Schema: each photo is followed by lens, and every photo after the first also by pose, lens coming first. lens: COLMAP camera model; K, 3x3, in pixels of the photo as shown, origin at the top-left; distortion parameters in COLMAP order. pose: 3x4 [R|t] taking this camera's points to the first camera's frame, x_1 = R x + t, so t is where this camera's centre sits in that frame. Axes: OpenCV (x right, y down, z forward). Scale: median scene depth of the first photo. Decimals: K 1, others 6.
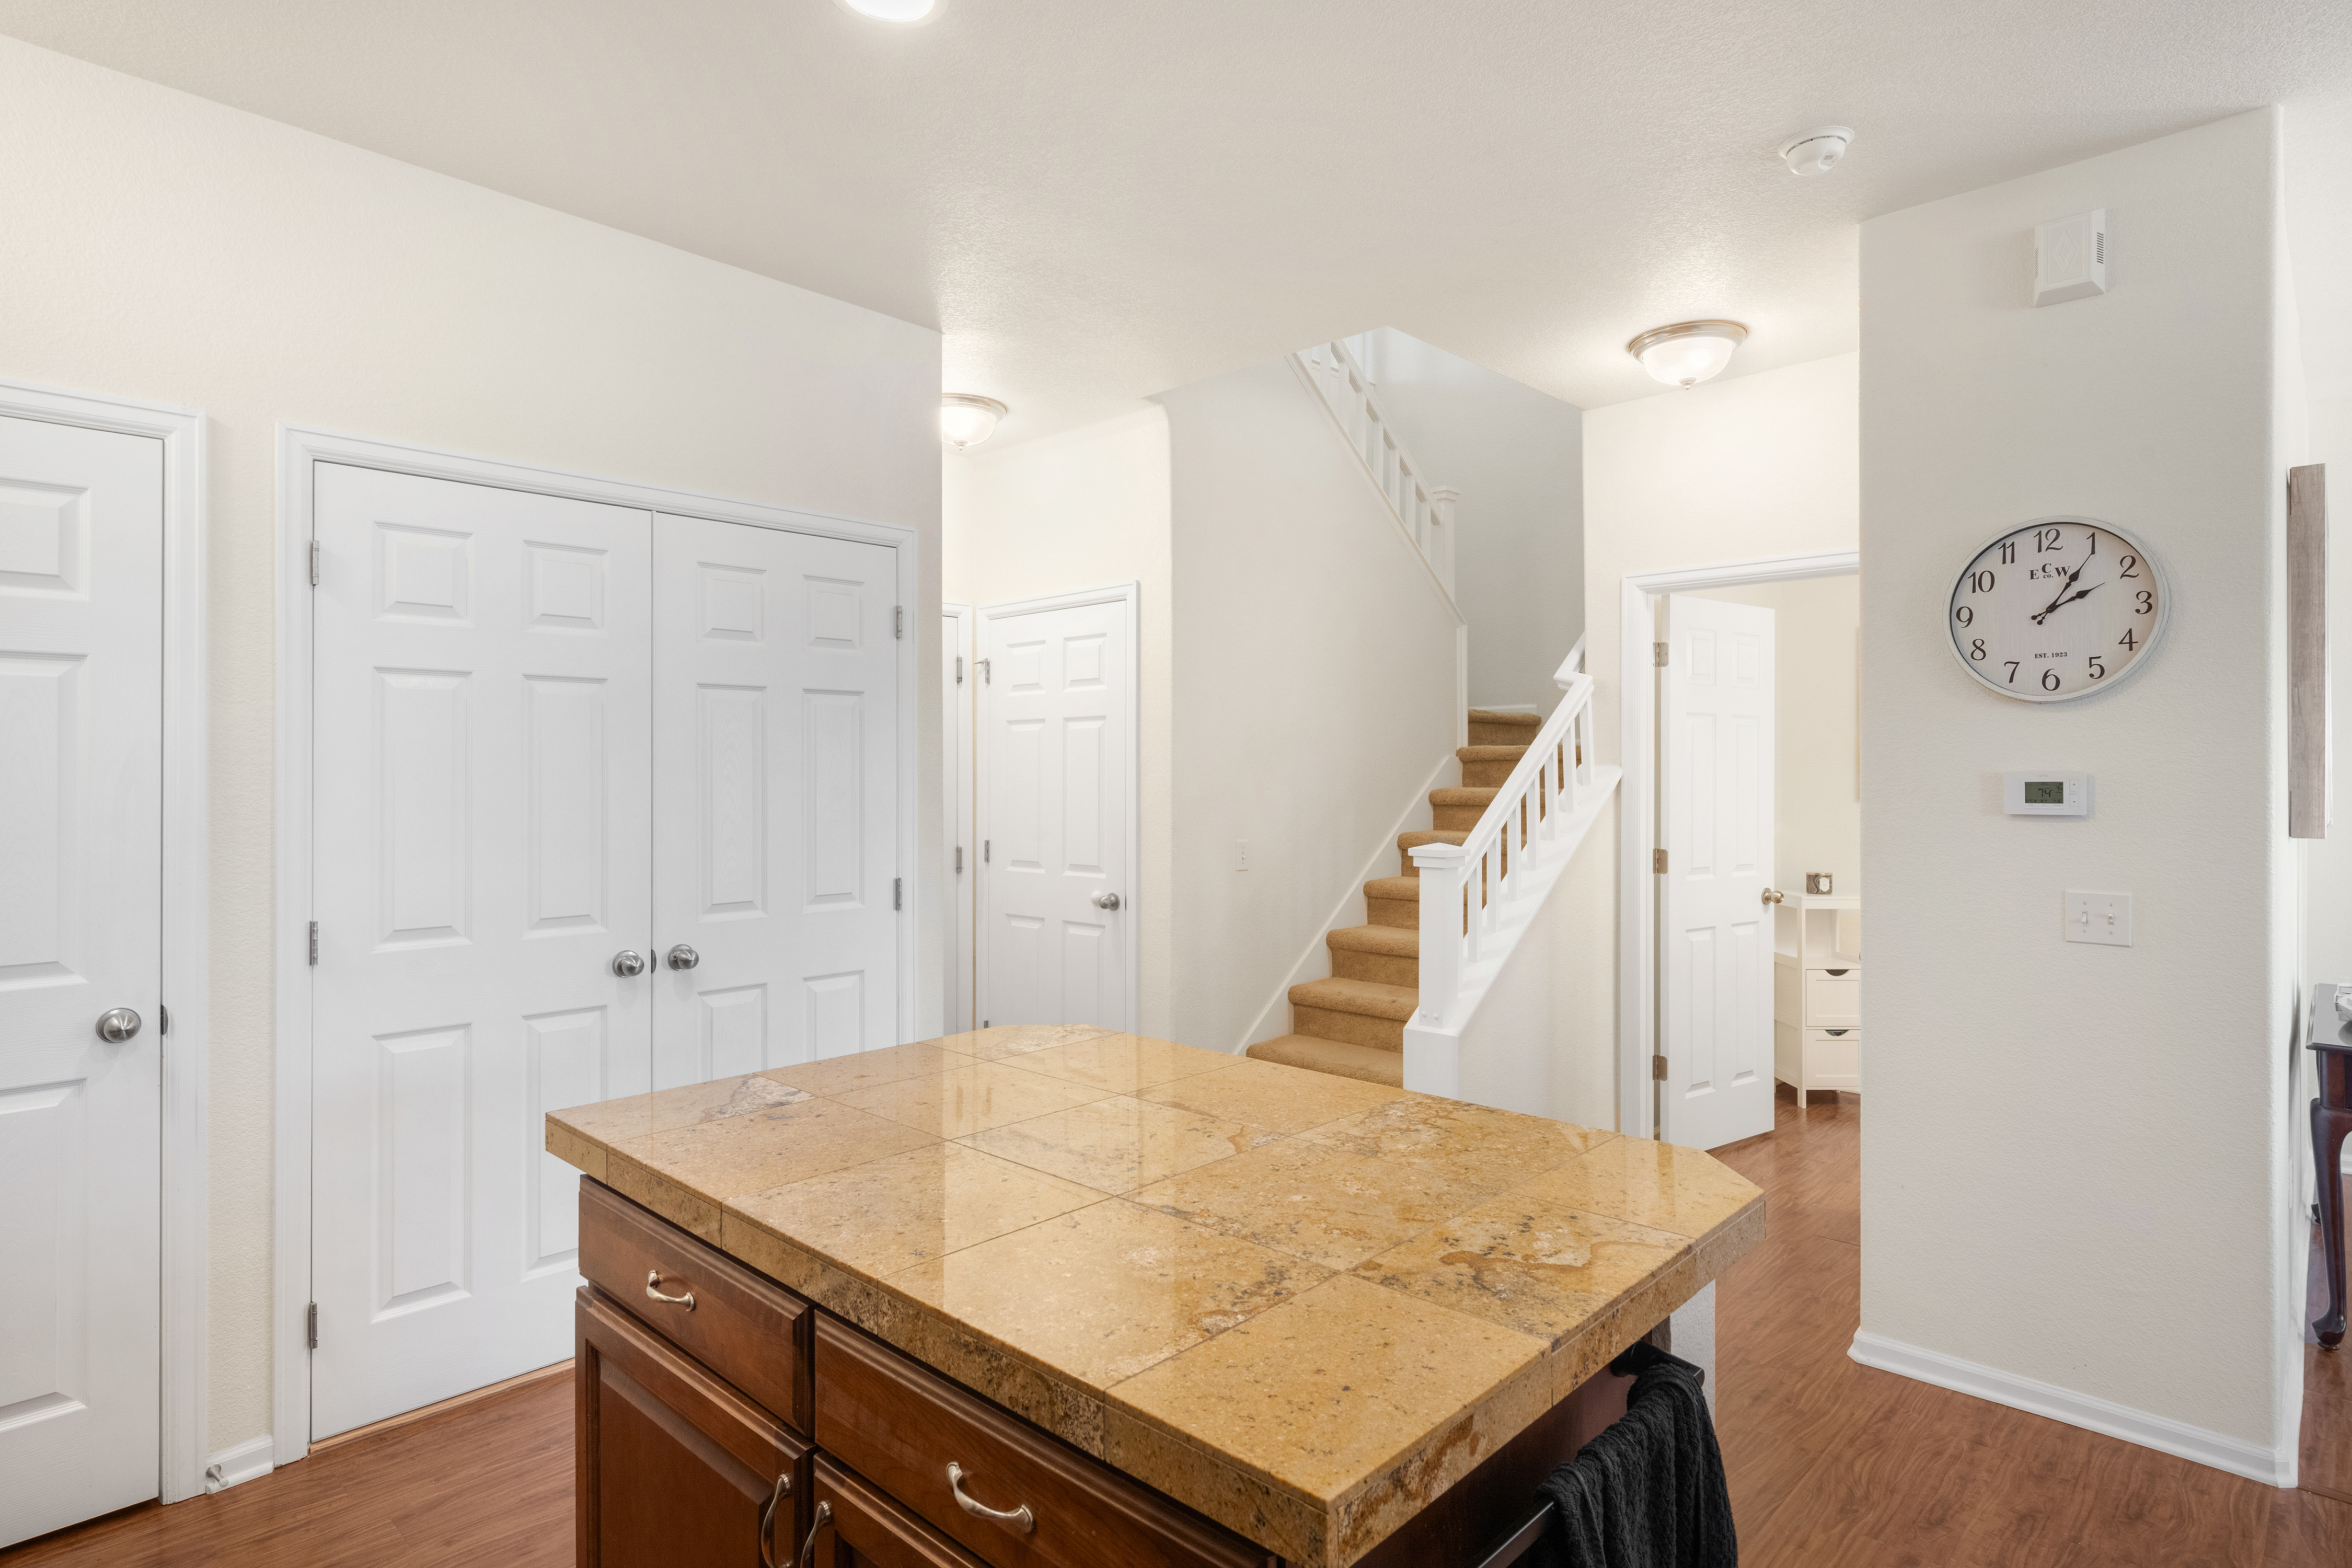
lens RADIAL K [[1185.4, 0, 1191.0], [0, 1185.4, 770.7], [0, 0, 1]] dist [-0.005842, 0.001738]
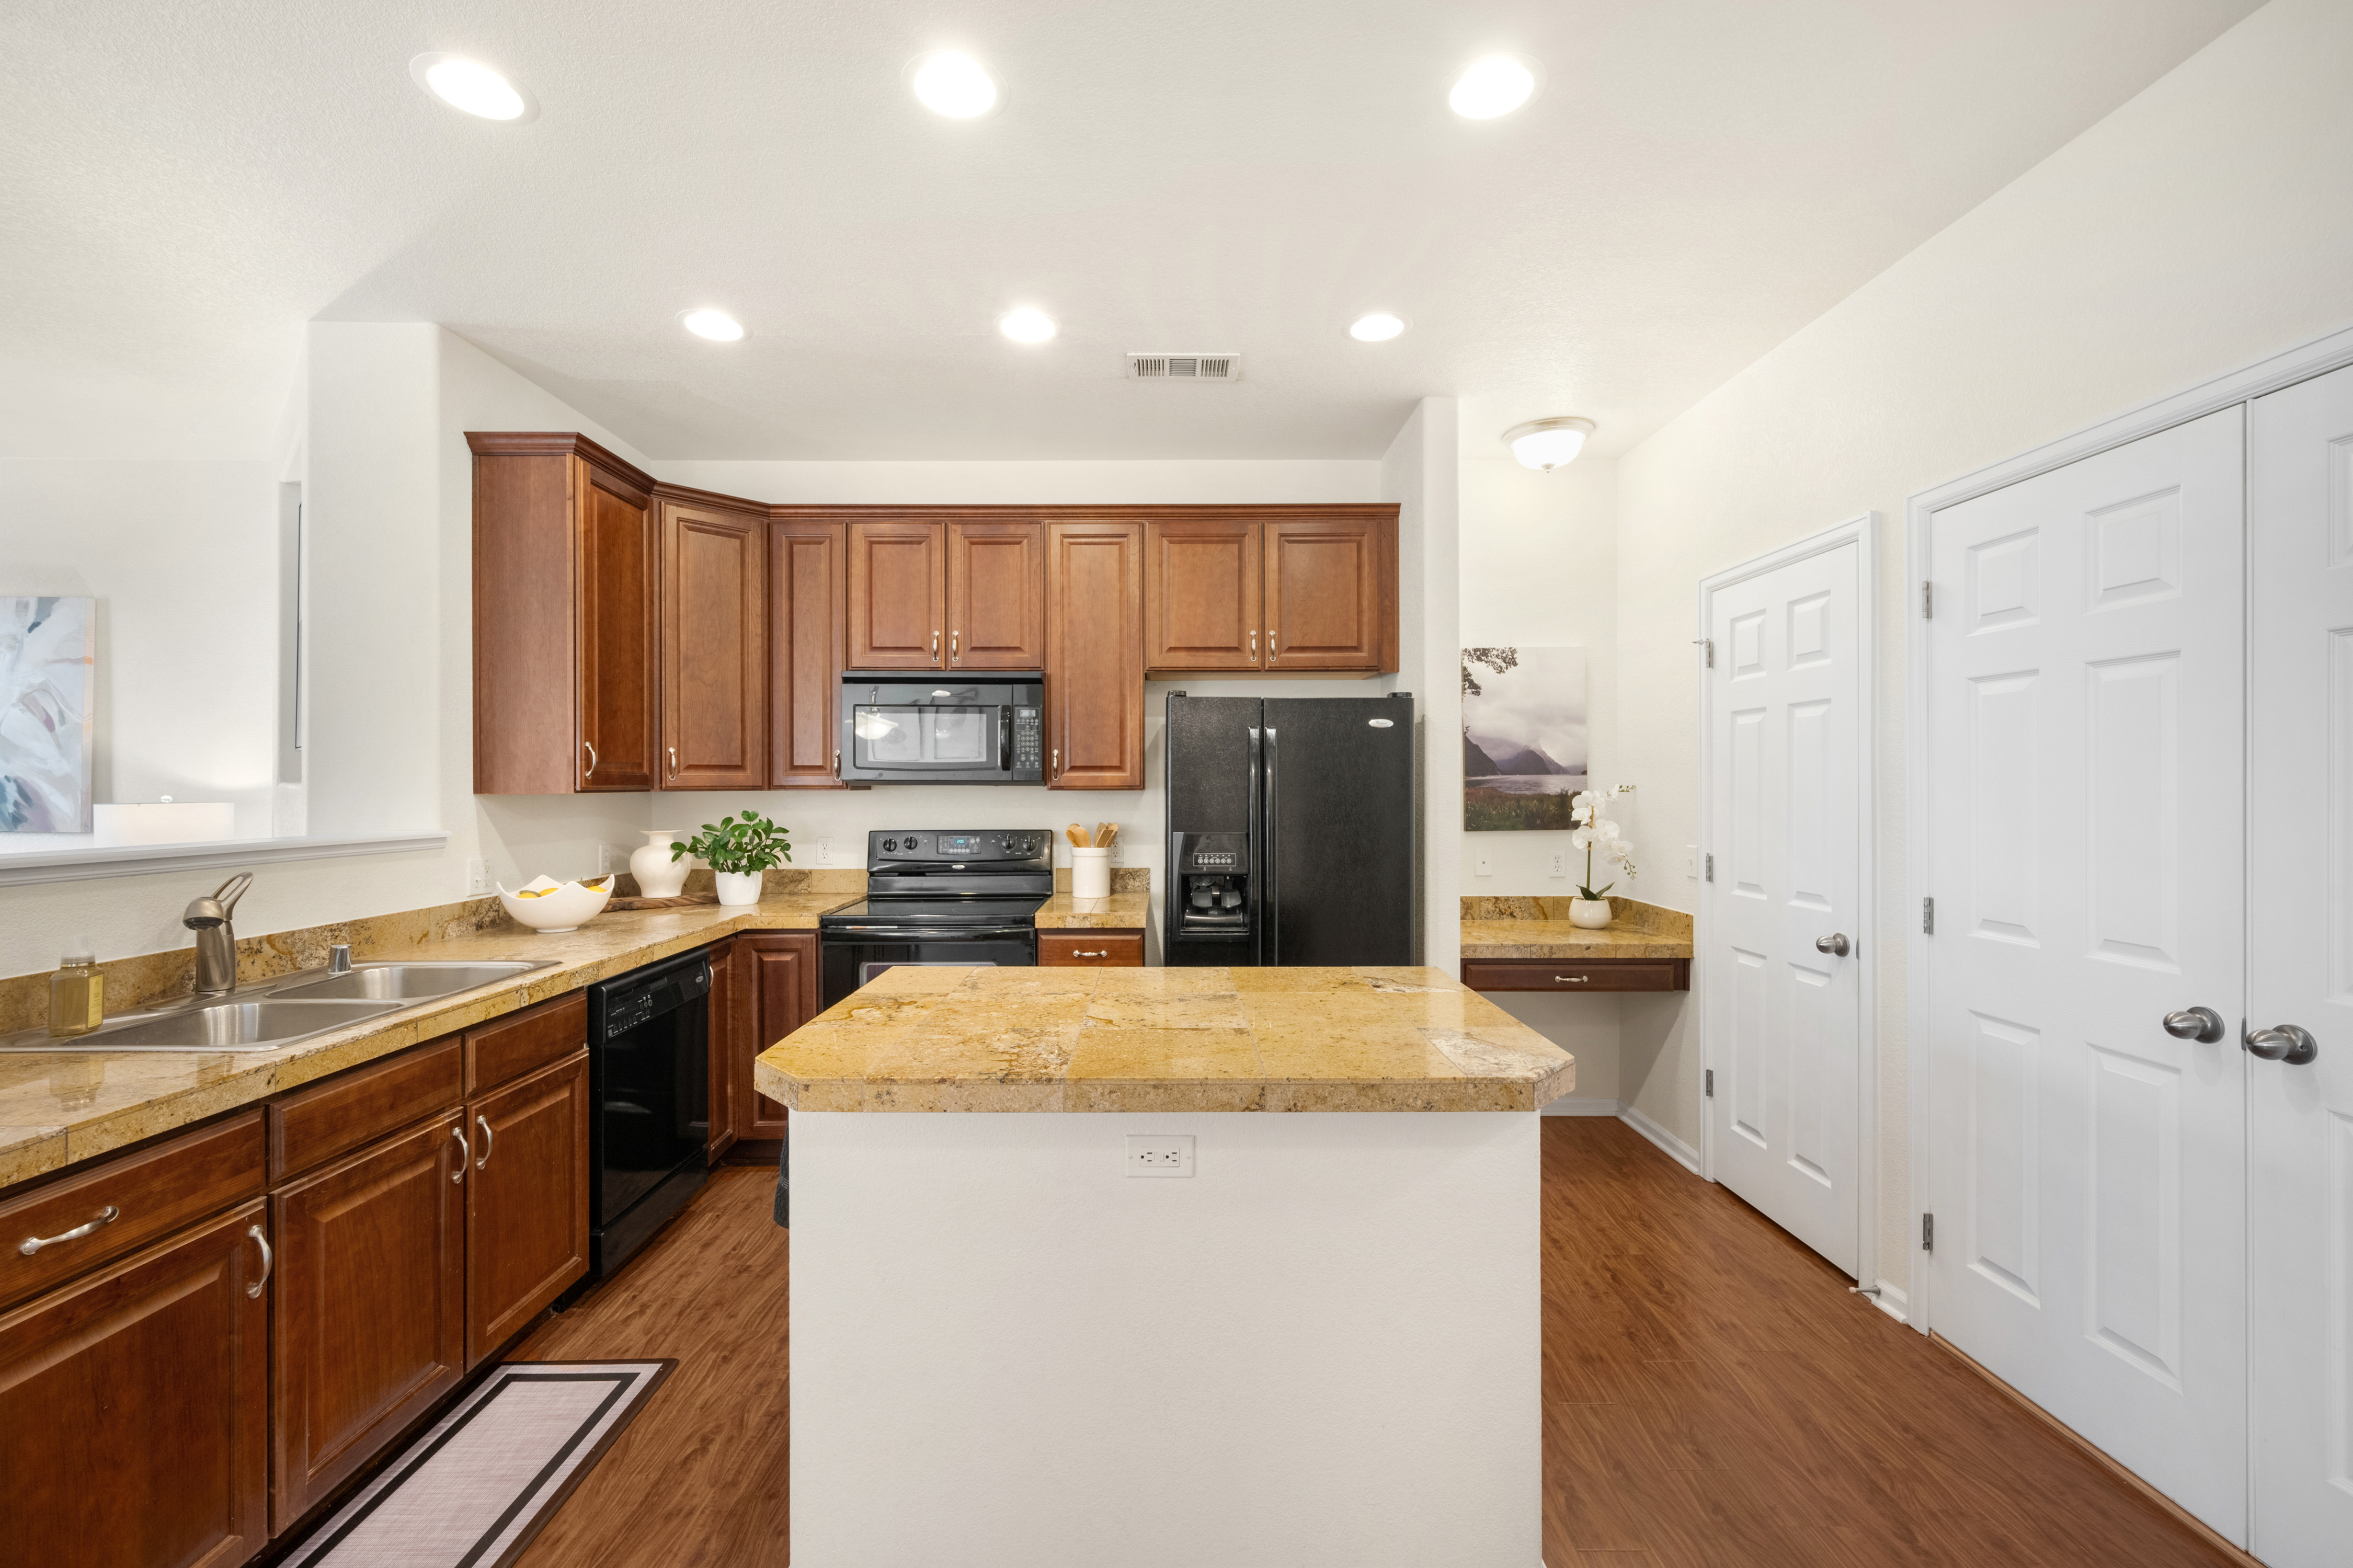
lens RADIAL K [[971.1, 0, 1169.9], [0, 971.1, 785.0], [0, 0, 1]] dist [-0.003221, -0.000382]
pose [[-0.716260, -0.000012, -0.697833, 0.790681], [0.004310, 0.999981, -0.004441, 0.022067], [0.697820, -0.006188, -0.716246, 1.842415]]
